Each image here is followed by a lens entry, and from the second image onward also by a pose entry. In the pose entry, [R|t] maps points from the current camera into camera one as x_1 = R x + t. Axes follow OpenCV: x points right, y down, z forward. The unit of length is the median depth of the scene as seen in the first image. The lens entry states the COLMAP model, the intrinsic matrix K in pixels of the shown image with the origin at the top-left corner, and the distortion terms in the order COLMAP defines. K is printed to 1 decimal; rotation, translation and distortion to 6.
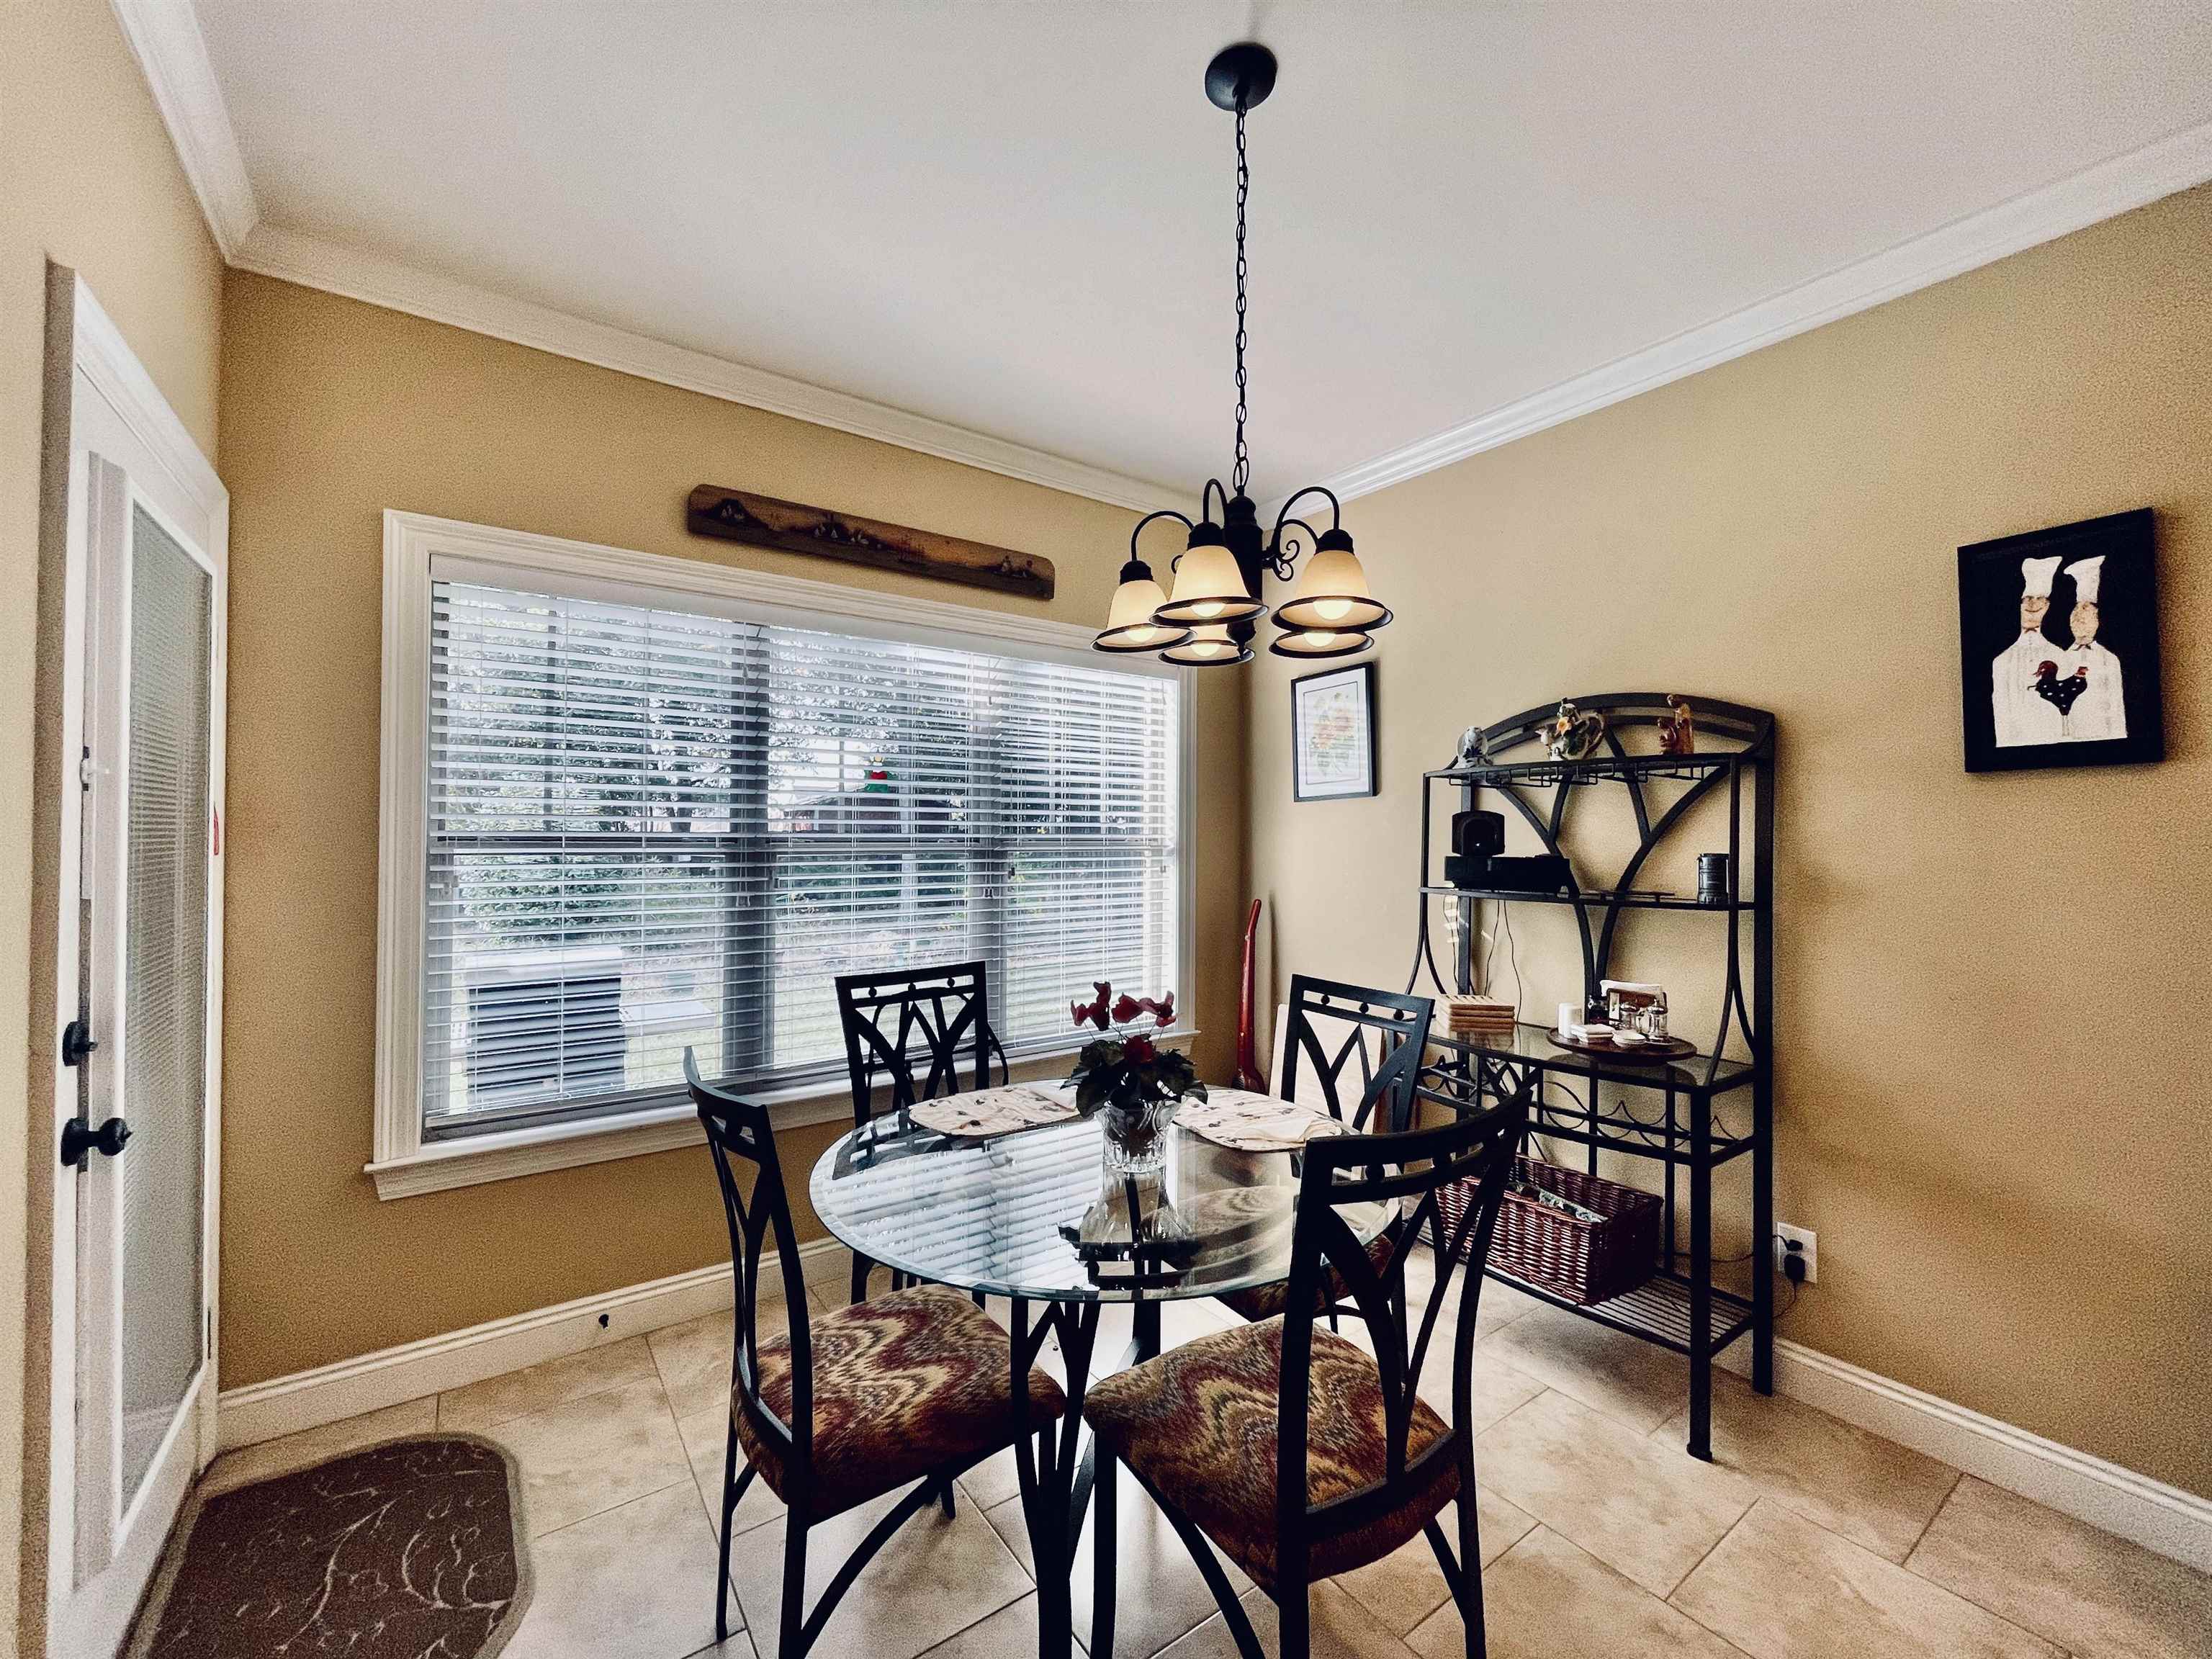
lens RADIAL K [[895.2, 0, 1123.9], [0, 895.2, 821.1], [0, 0, 1]] dist [0.002425, 0.001437]
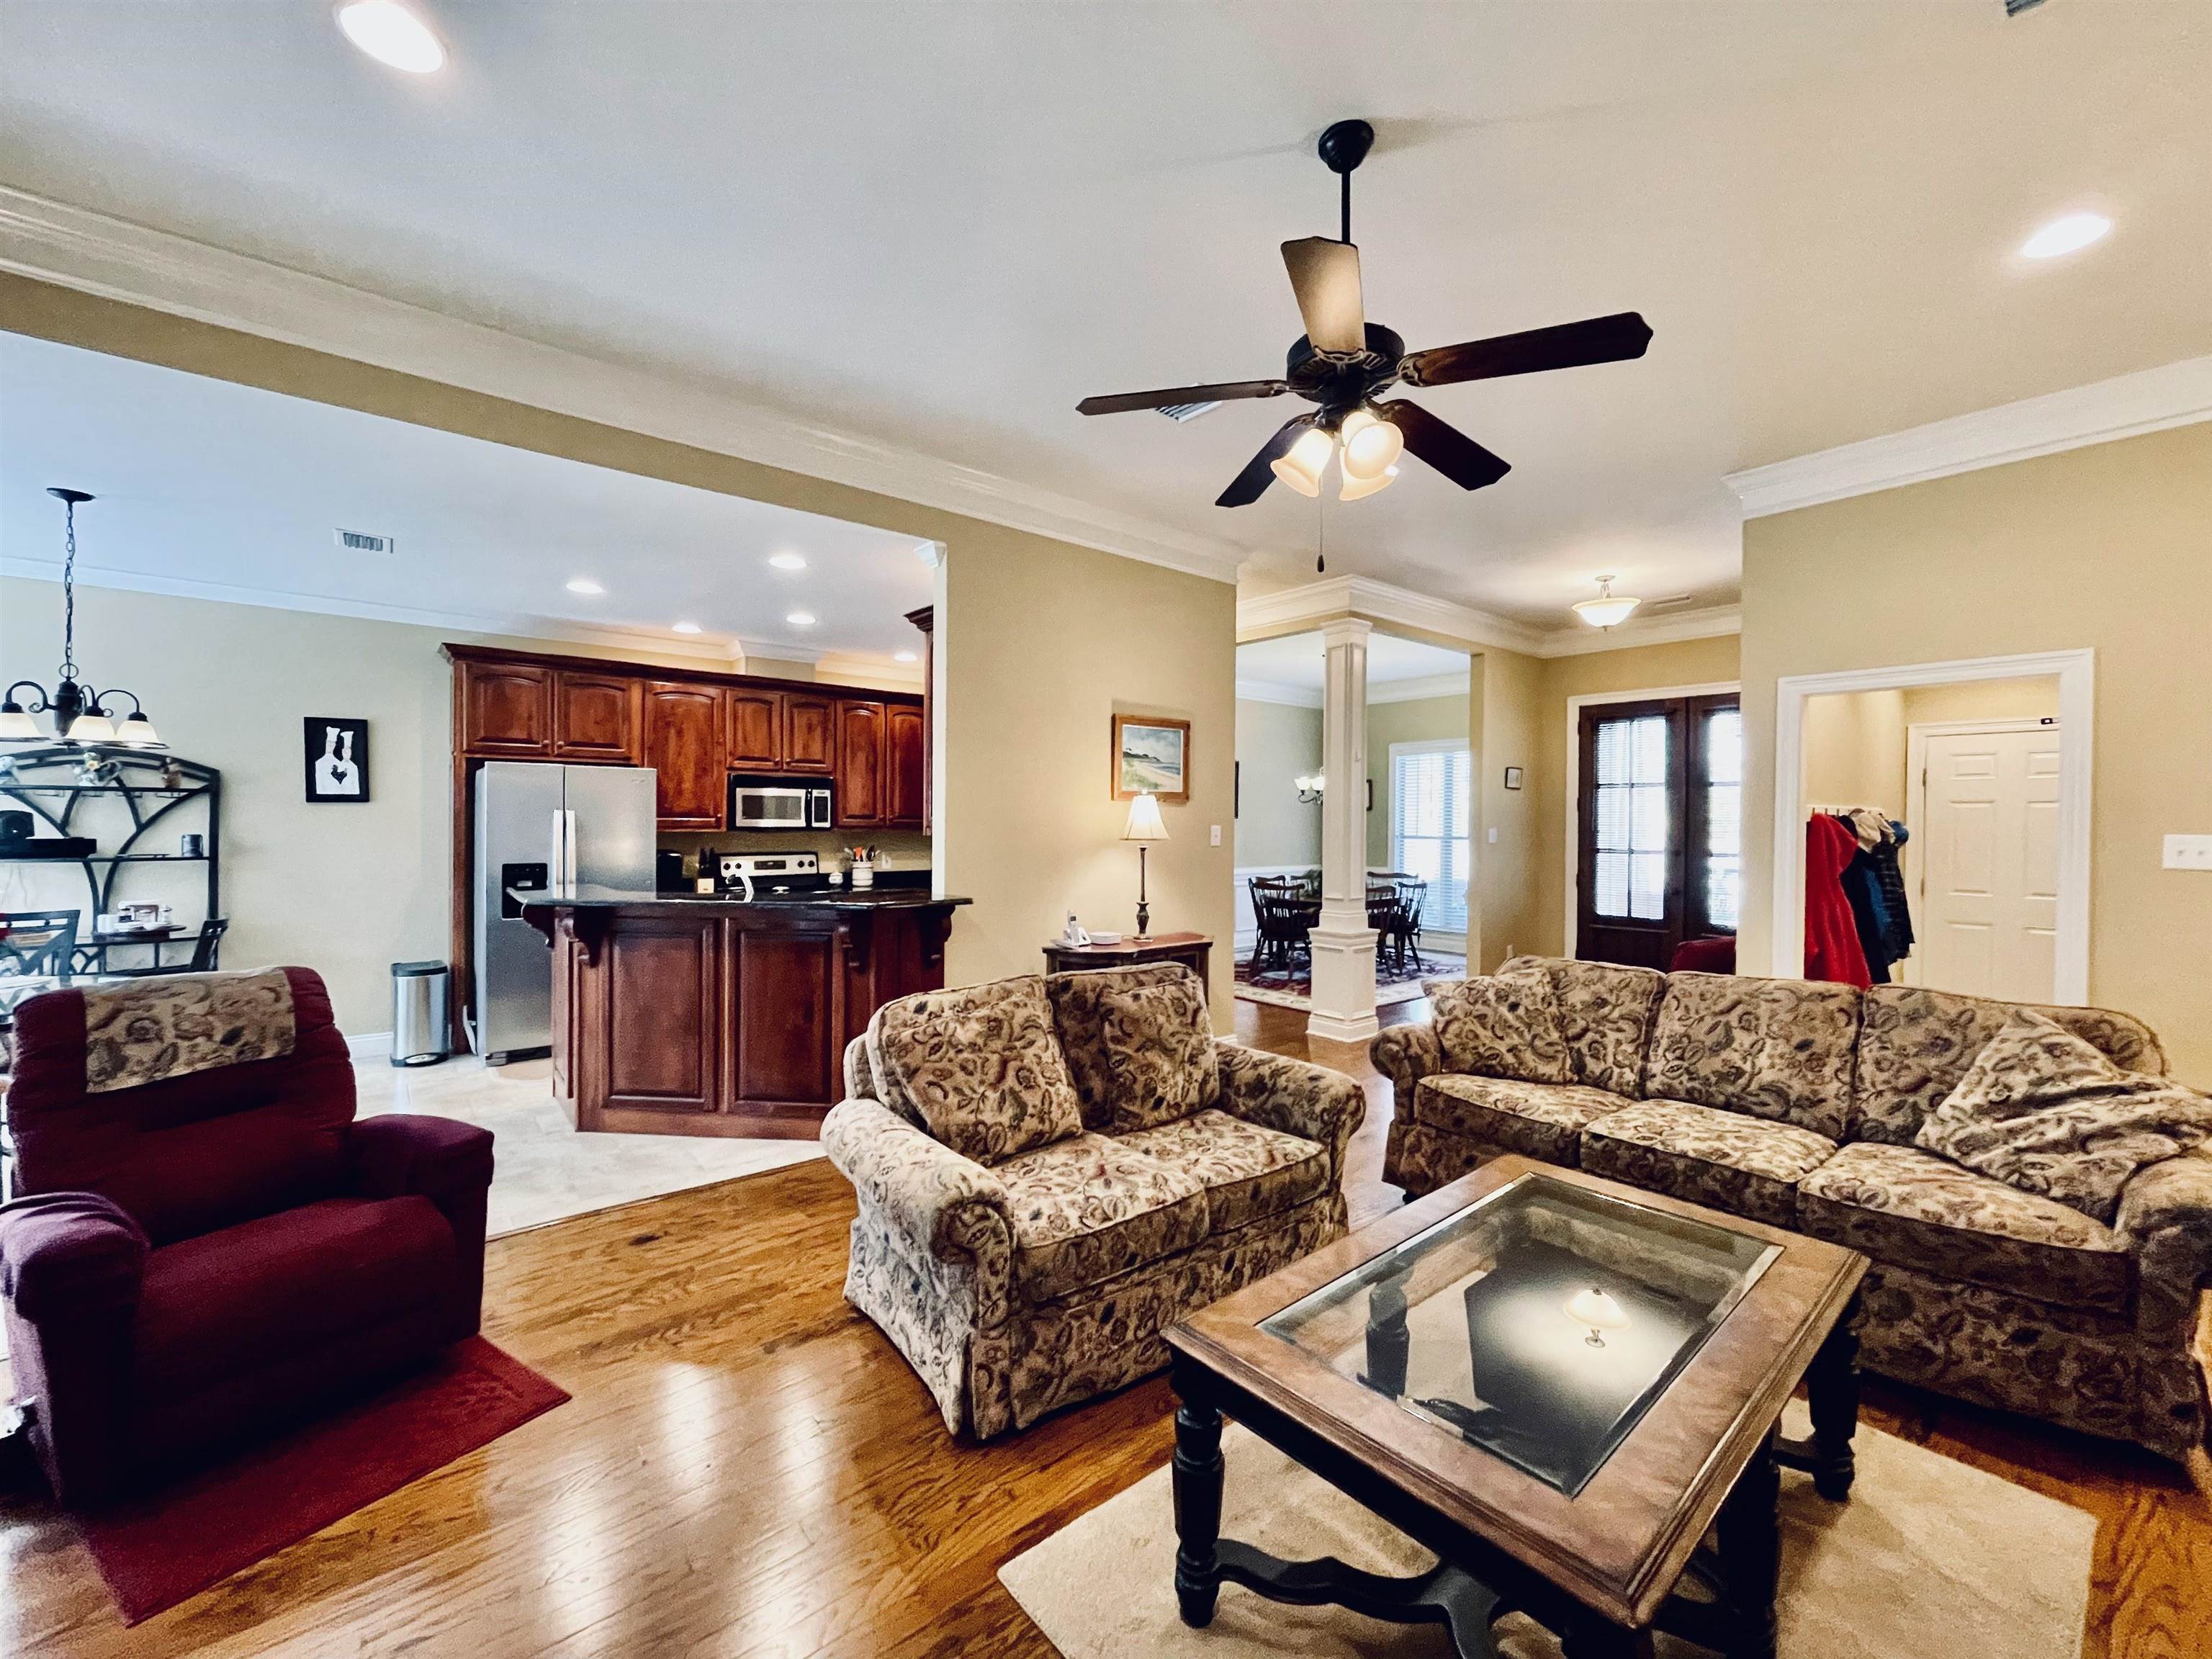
lens RADIAL K [[895.2, 0, 1129.4], [0, 895.2, 819.4], [0, 0, 1]] dist [0.002425, 0.001437]
pose [[-0.079454, -0.001810, 0.996837, -1.635679], [-0.024098, 0.999710, -0.000105, -0.051817], [-0.996547, -0.024030, -0.079474, -1.050783]]
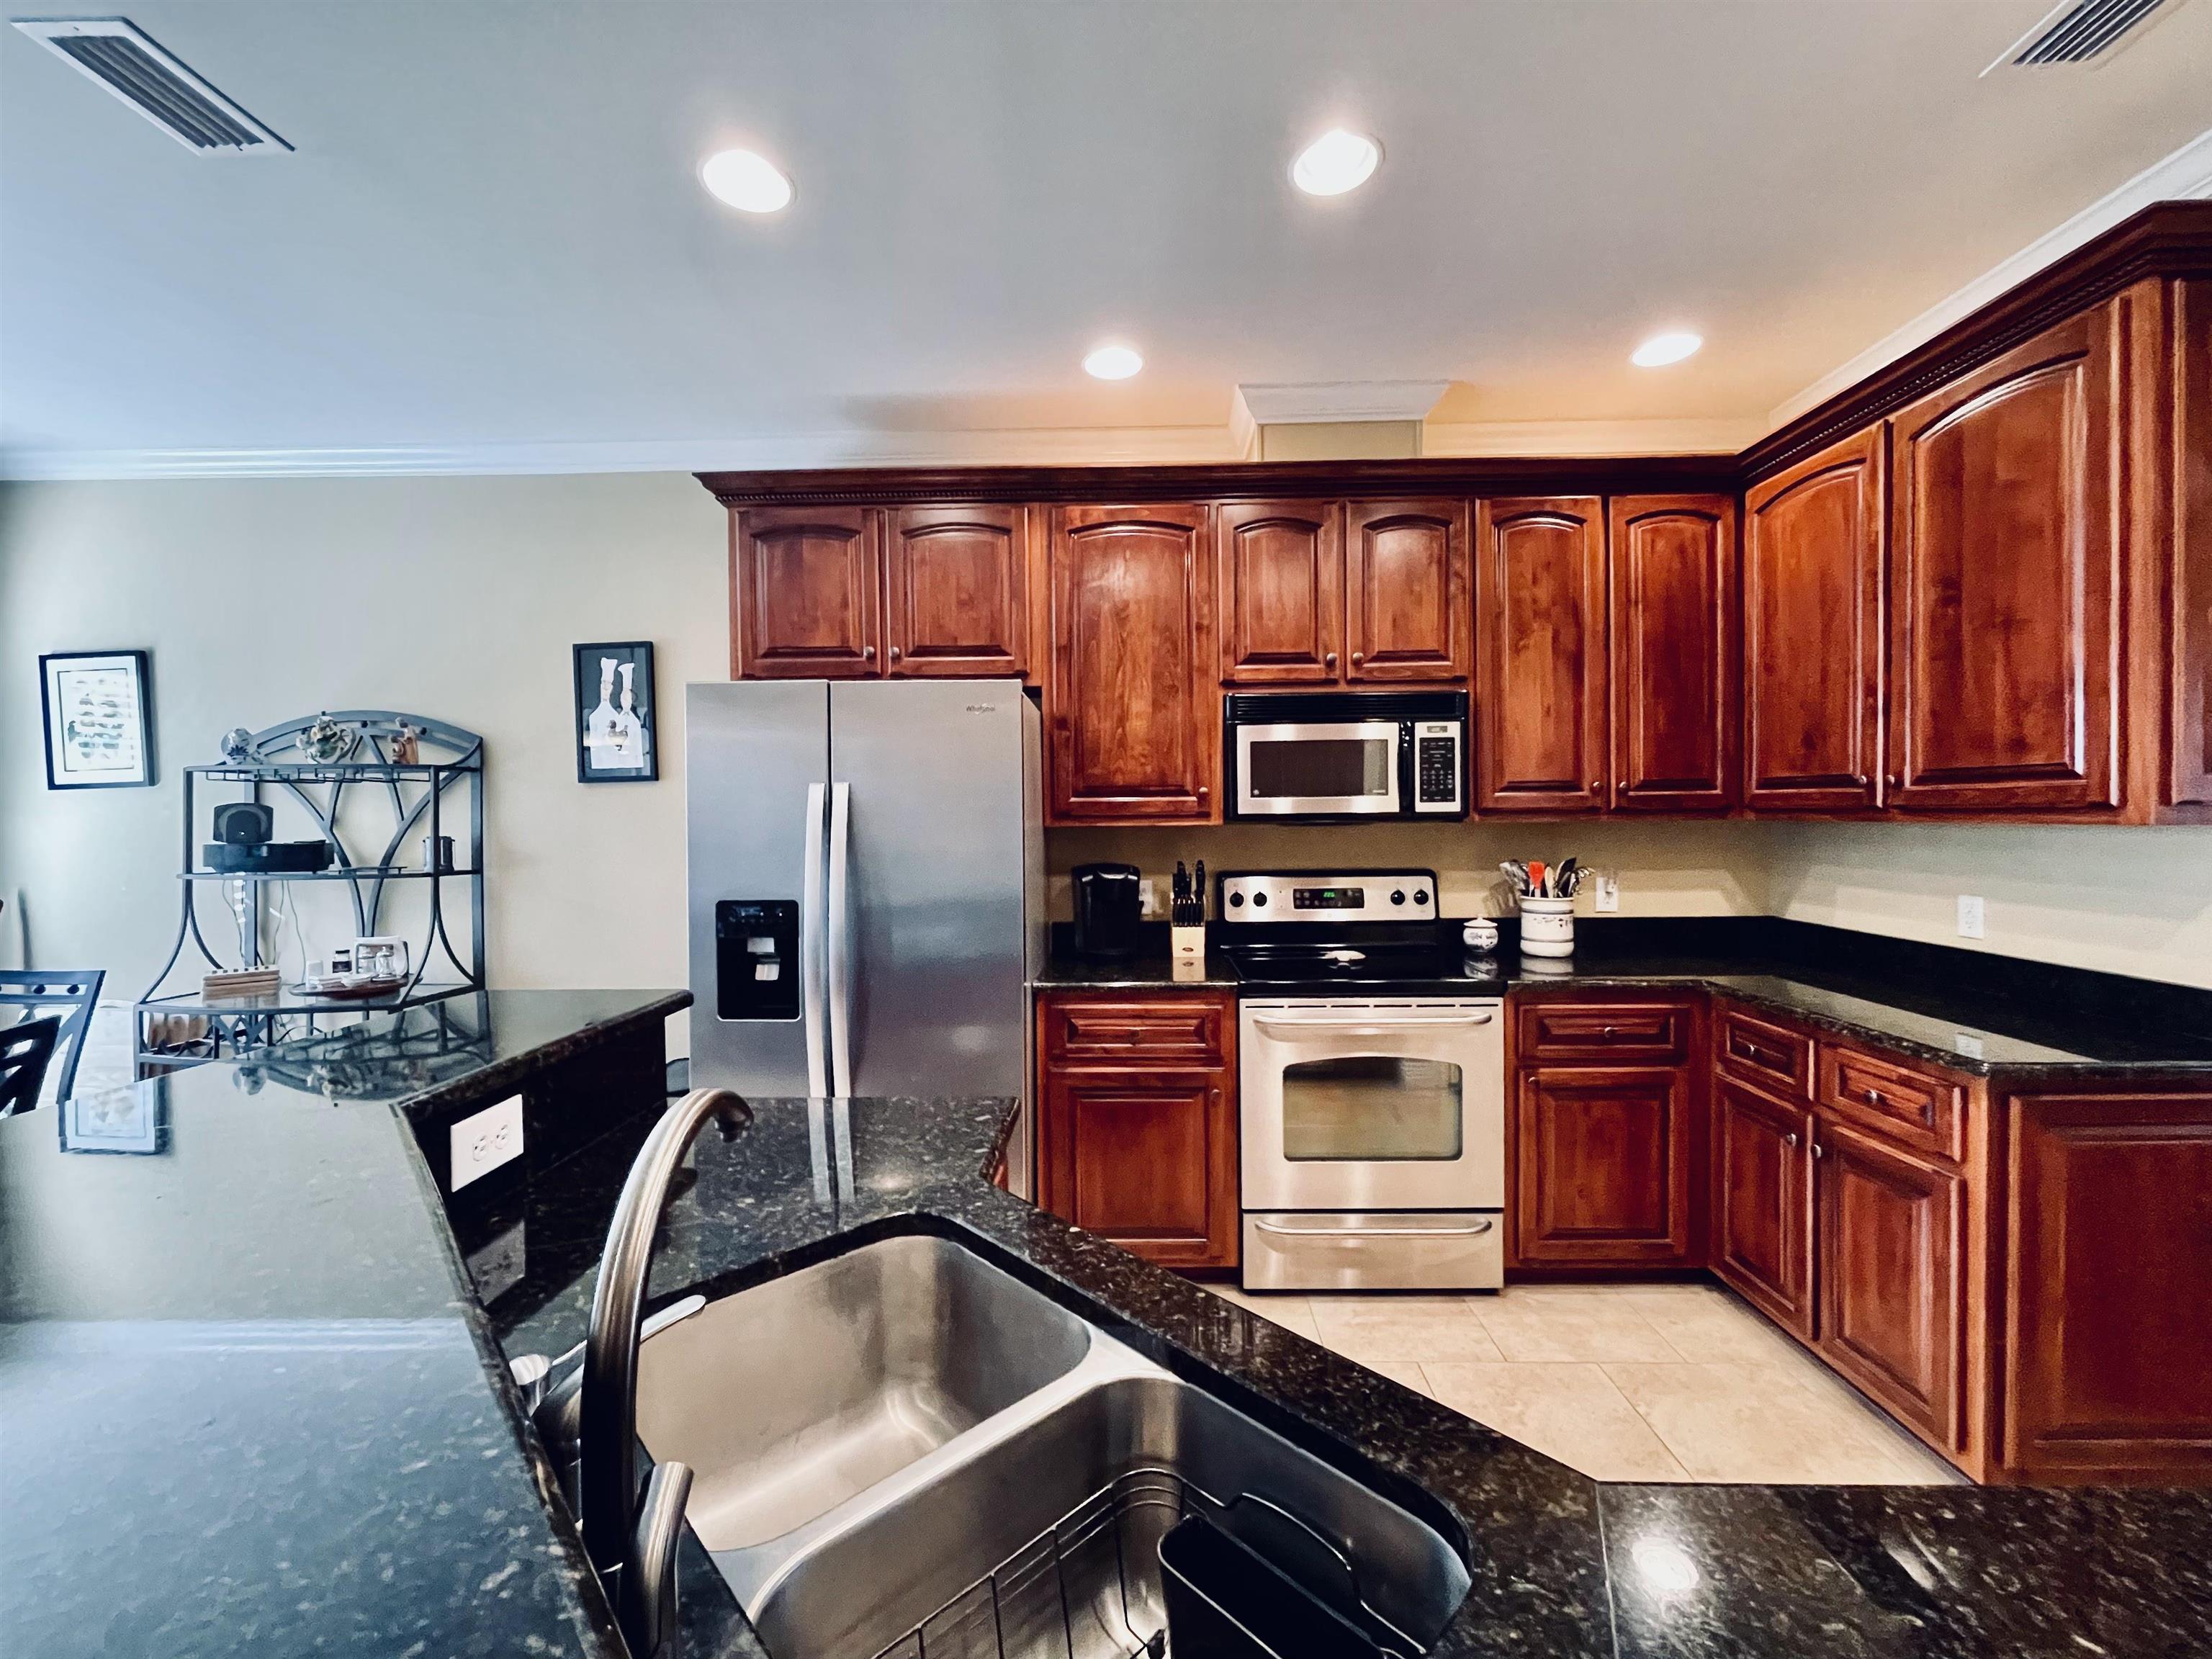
lens RADIAL K [[895.2, 0, 1110.4], [0, 895.2, 825.8], [0, 0, 1]] dist [0.002425, 0.001437]
pose [[0.615349, -0.024749, 0.787866, 0.204658], [0.000058, 0.999508, 0.031352, -0.021925], [-0.788255, -0.019247, 0.615048, -0.659481]]
